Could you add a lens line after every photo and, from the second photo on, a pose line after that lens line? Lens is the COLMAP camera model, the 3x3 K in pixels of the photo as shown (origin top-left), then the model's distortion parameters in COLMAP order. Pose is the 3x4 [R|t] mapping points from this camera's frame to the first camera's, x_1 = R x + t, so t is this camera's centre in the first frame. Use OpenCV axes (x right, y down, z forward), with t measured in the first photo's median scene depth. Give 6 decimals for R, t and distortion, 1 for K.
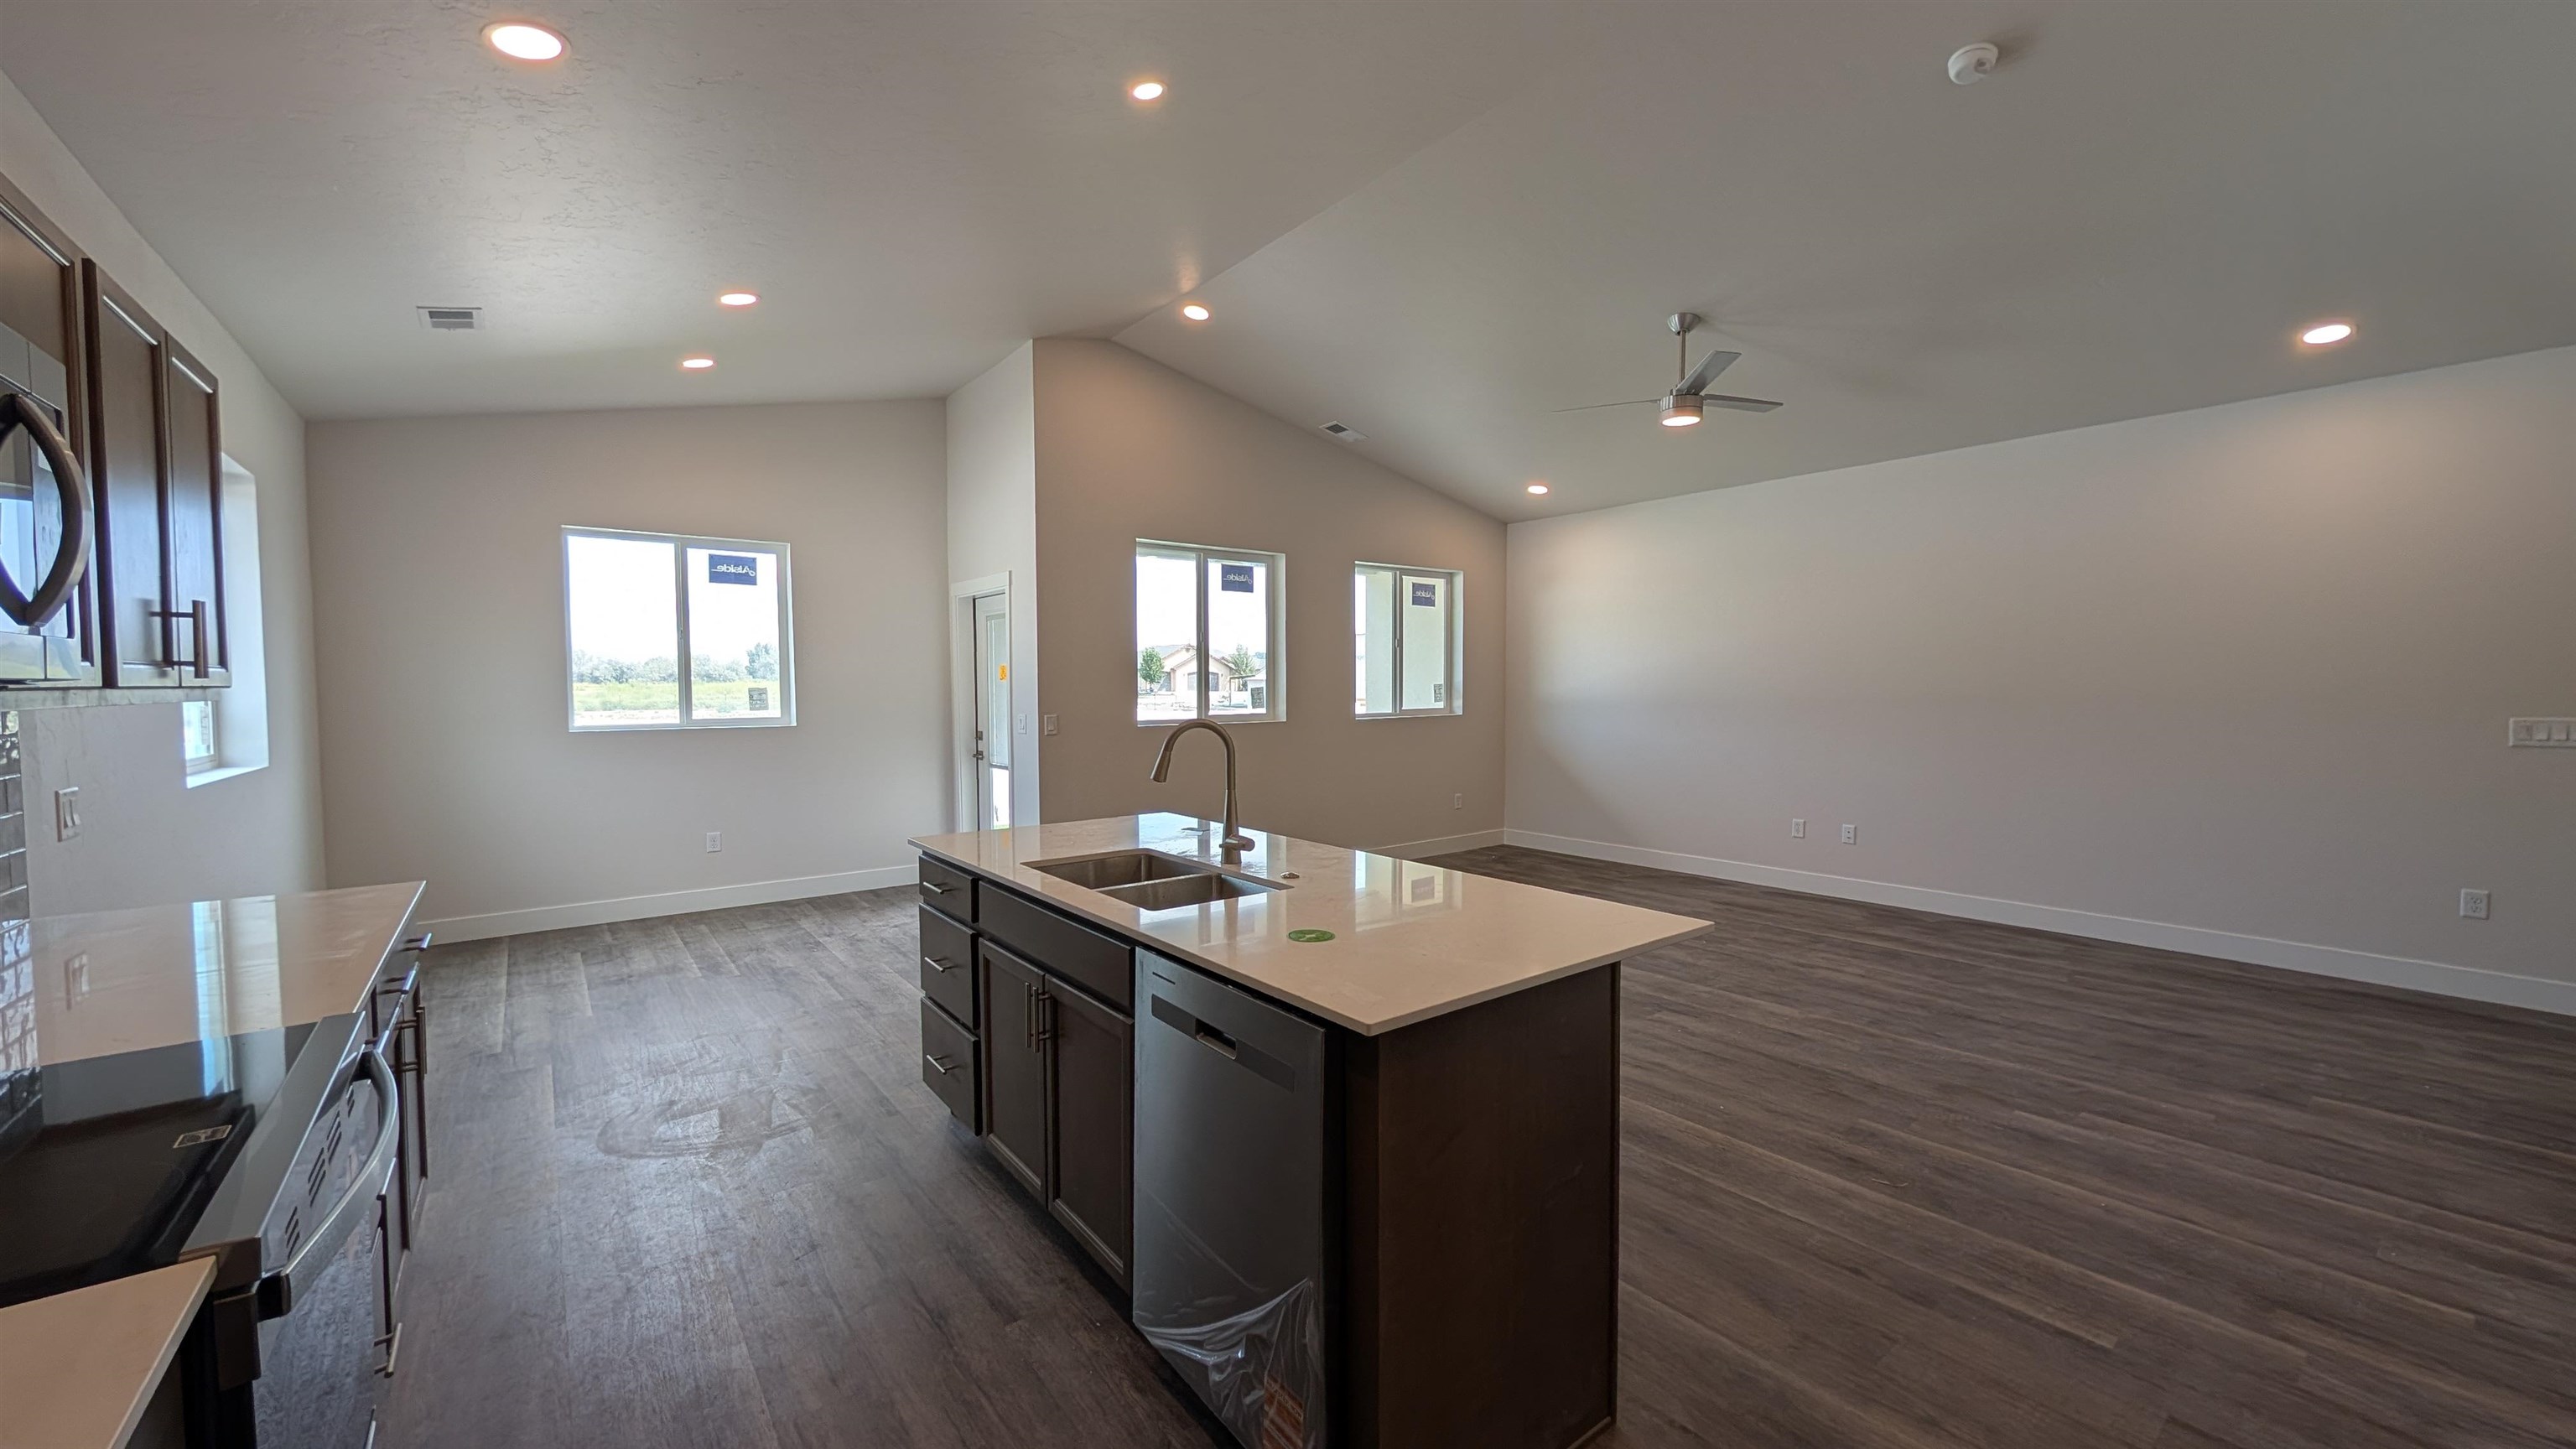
lens RADIAL K [[948.0, 0, 1288.0], [0, 948.0, 724.5], [0, 0, 1]] dist [-0.000760, -0.000057]
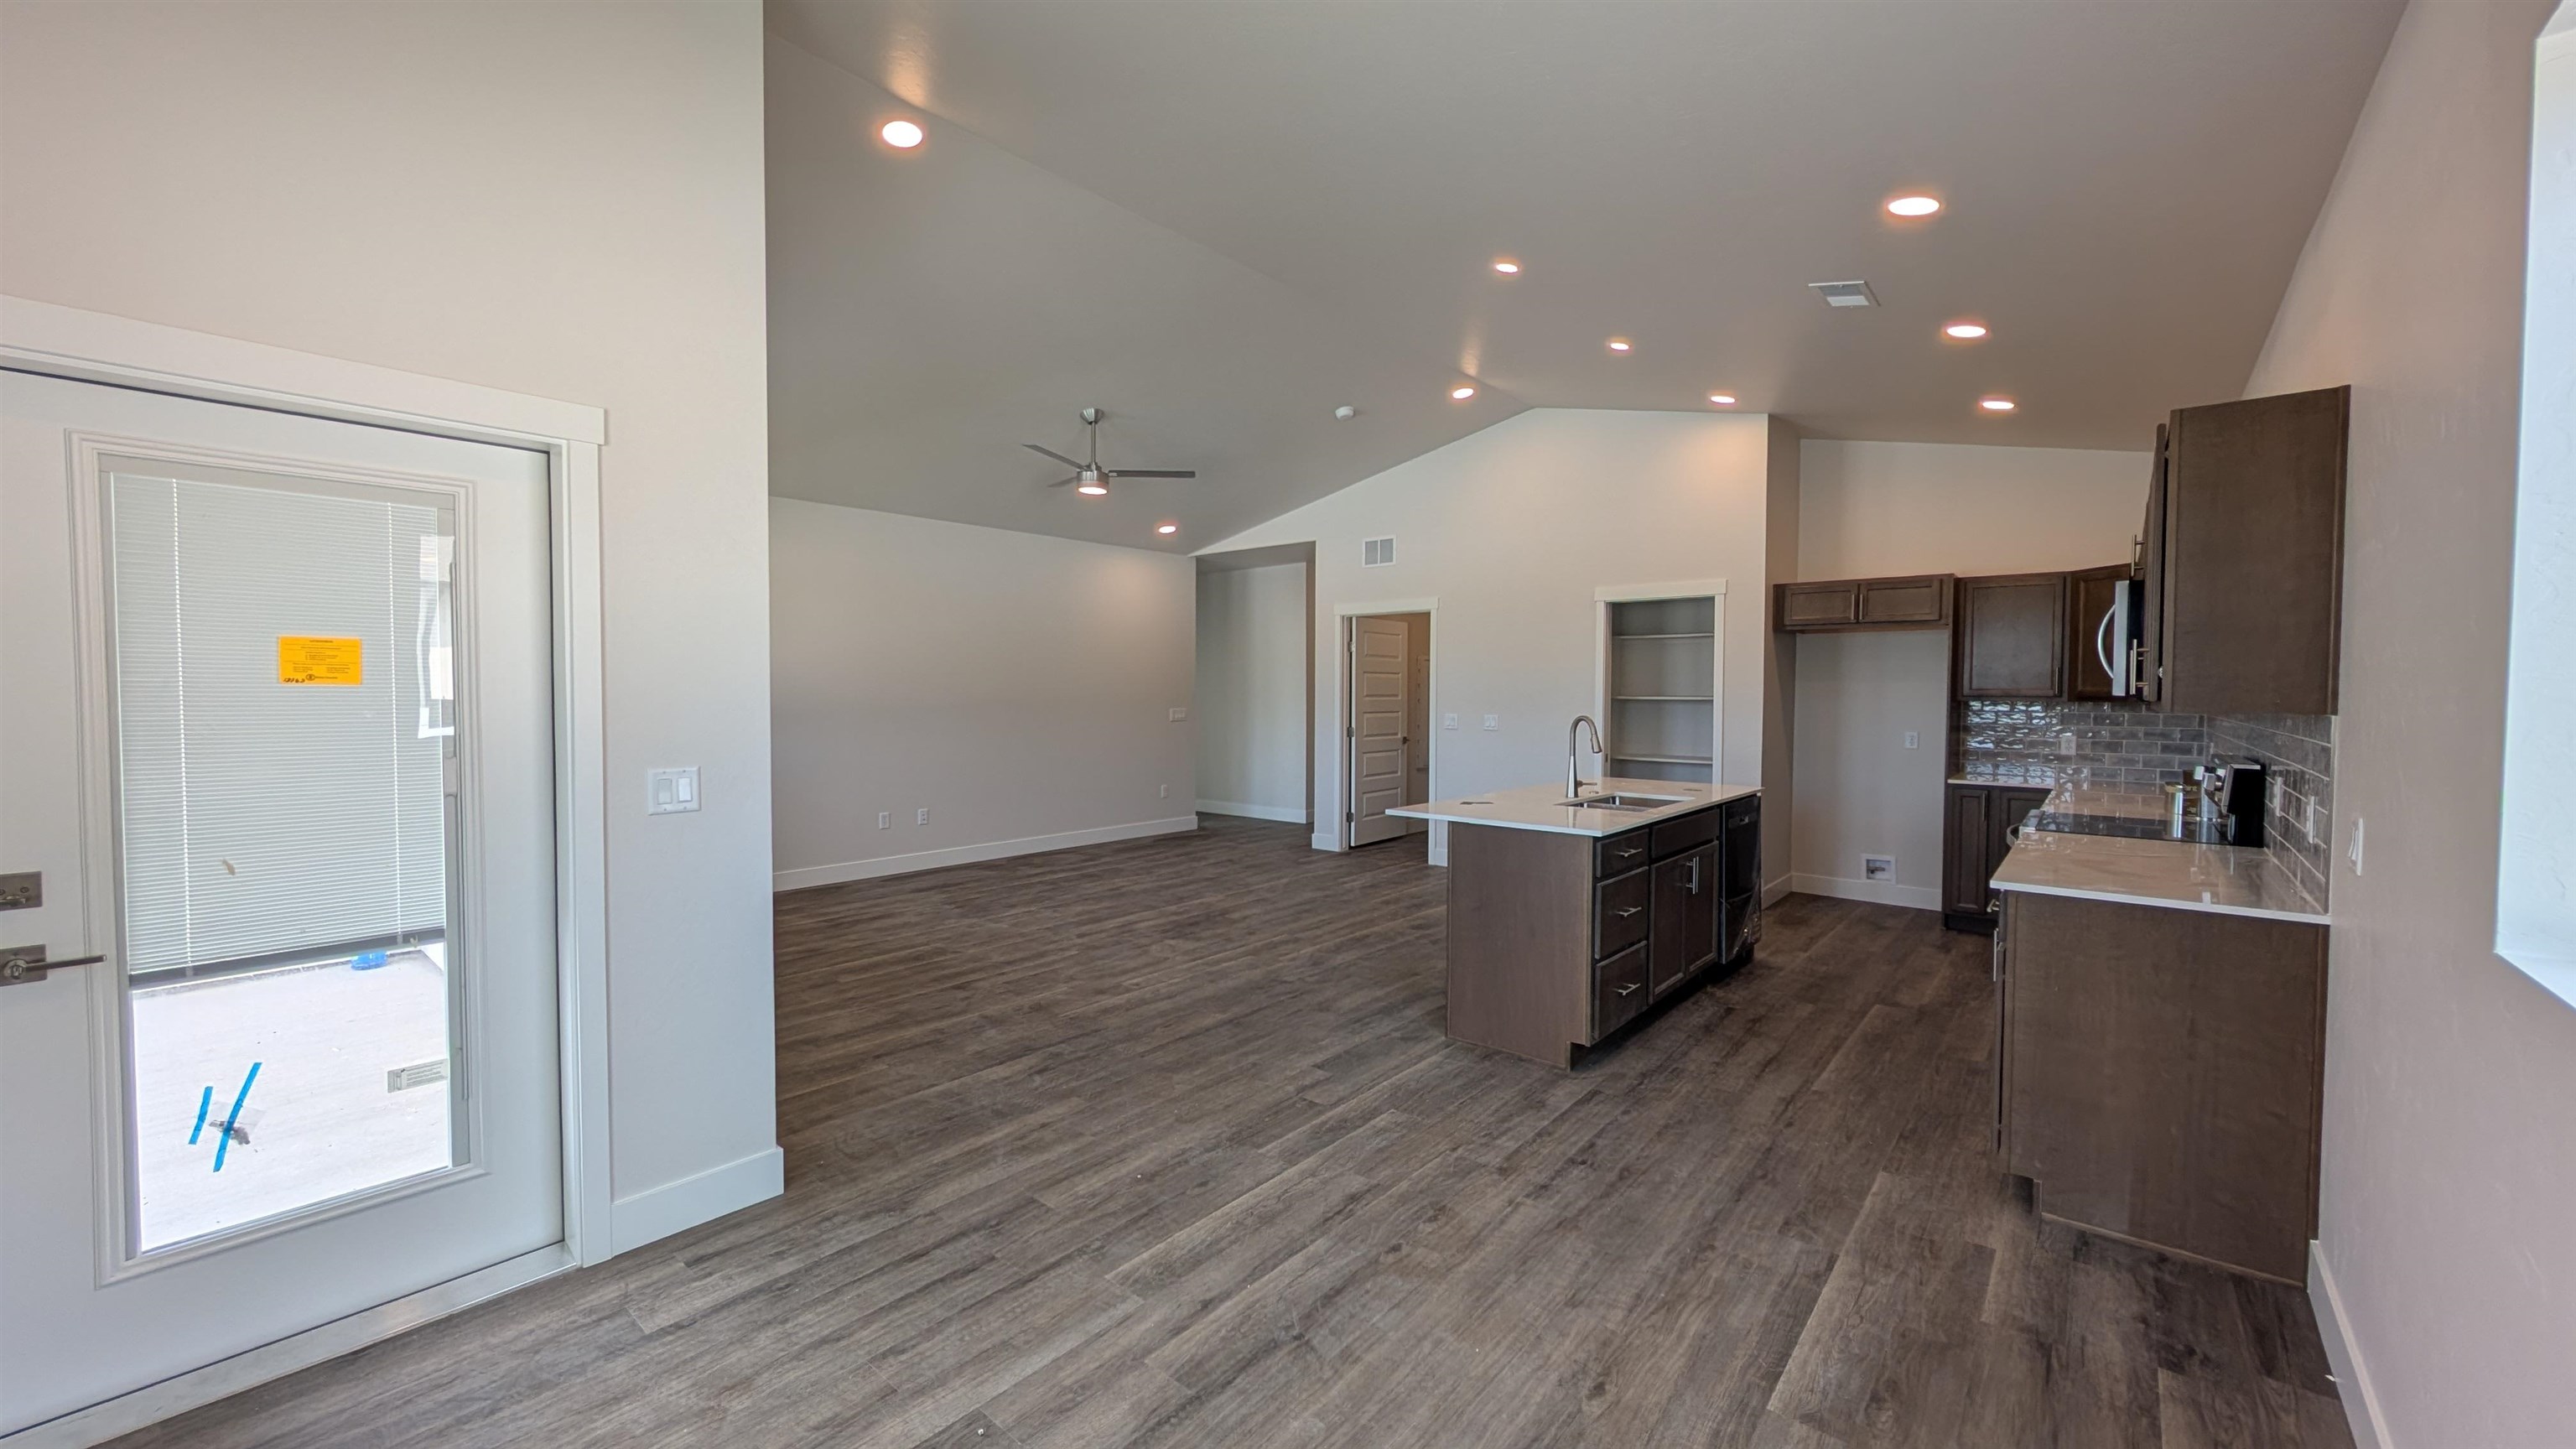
lens RADIAL K [[948.0, 0, 1288.0], [0, 948.0, 724.5], [0, 0, 1]] dist [-0.000760, -0.000057]
pose [[-0.178852, -0.027800, 0.983483, -0.909191], [0.038474, 0.998639, 0.035226, -0.039082], [-0.983123, 0.044139, -0.177539, 0.983972]]
